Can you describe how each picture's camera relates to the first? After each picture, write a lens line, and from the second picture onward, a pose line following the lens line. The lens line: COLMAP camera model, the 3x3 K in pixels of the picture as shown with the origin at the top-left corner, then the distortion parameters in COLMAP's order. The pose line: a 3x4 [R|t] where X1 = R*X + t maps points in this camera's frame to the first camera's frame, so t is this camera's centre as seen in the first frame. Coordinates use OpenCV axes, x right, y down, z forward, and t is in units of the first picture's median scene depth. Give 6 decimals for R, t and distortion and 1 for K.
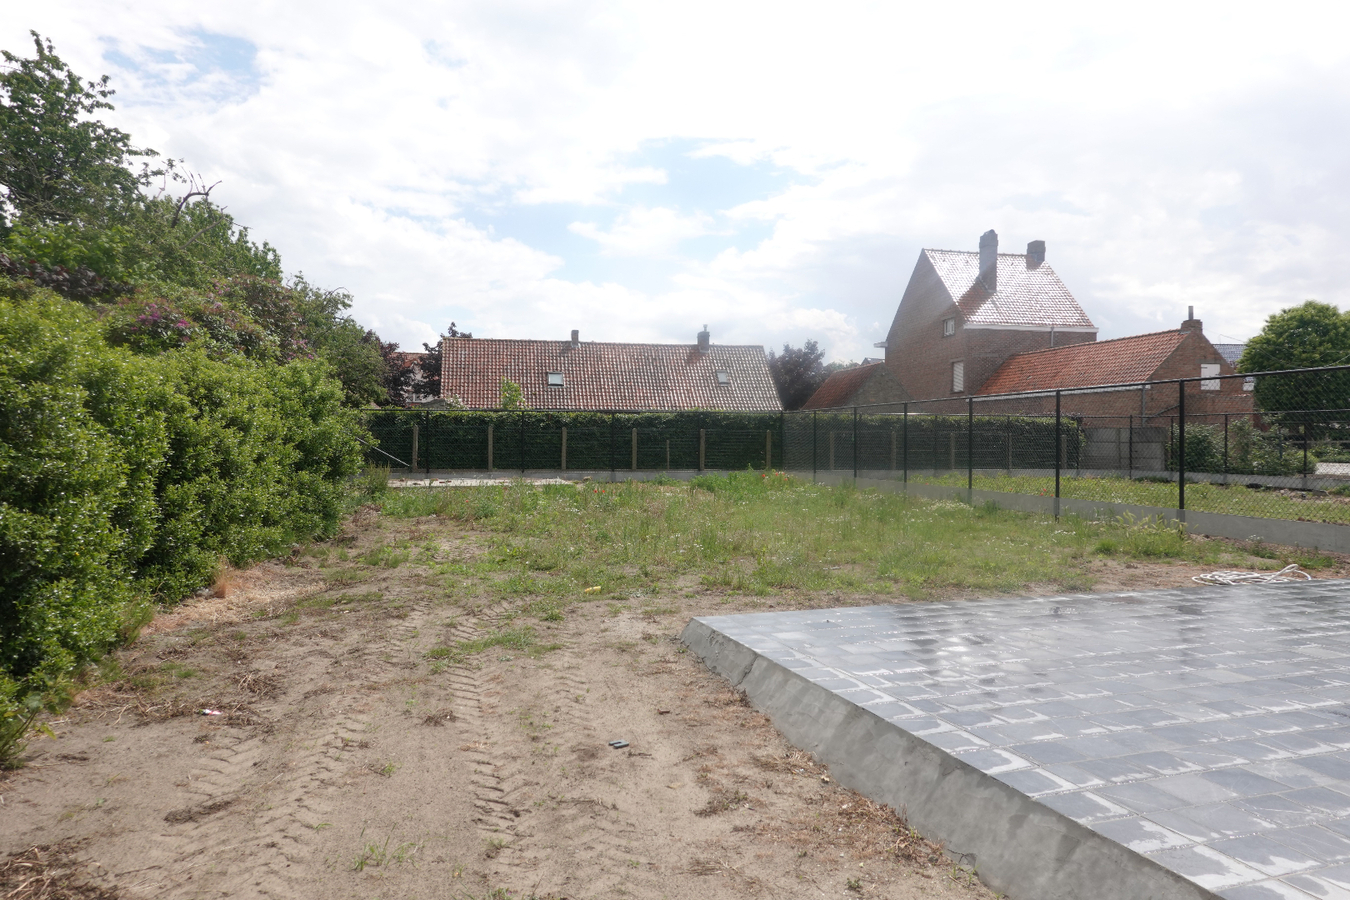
lens RADIAL K [[911.1, 0, 672.1], [0, 911.1, 444.6], [0, 0, 1]] dist [0.005746, -0.001223]
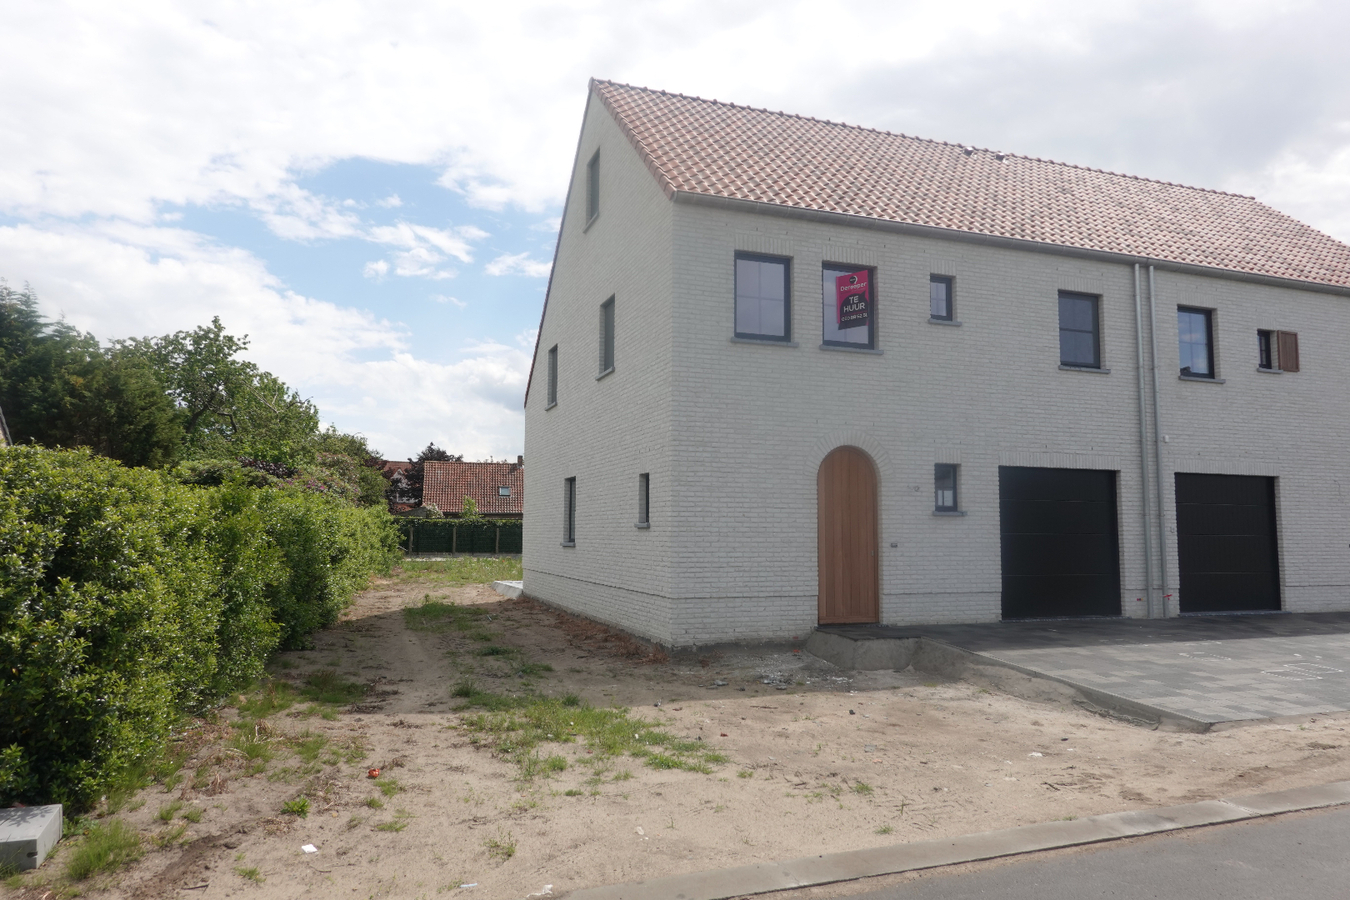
lens RADIAL K [[911.1, 0, 674.4], [0, 911.1, 456.1], [0, 0, 1]] dist [0.005746, -0.001223]
pose [[0.999503, 0.007242, 0.030682, 0.111108], [-0.004556, 0.996220, -0.086748, -0.004639], [-0.031195, 0.086565, 0.995758, -0.508376]]
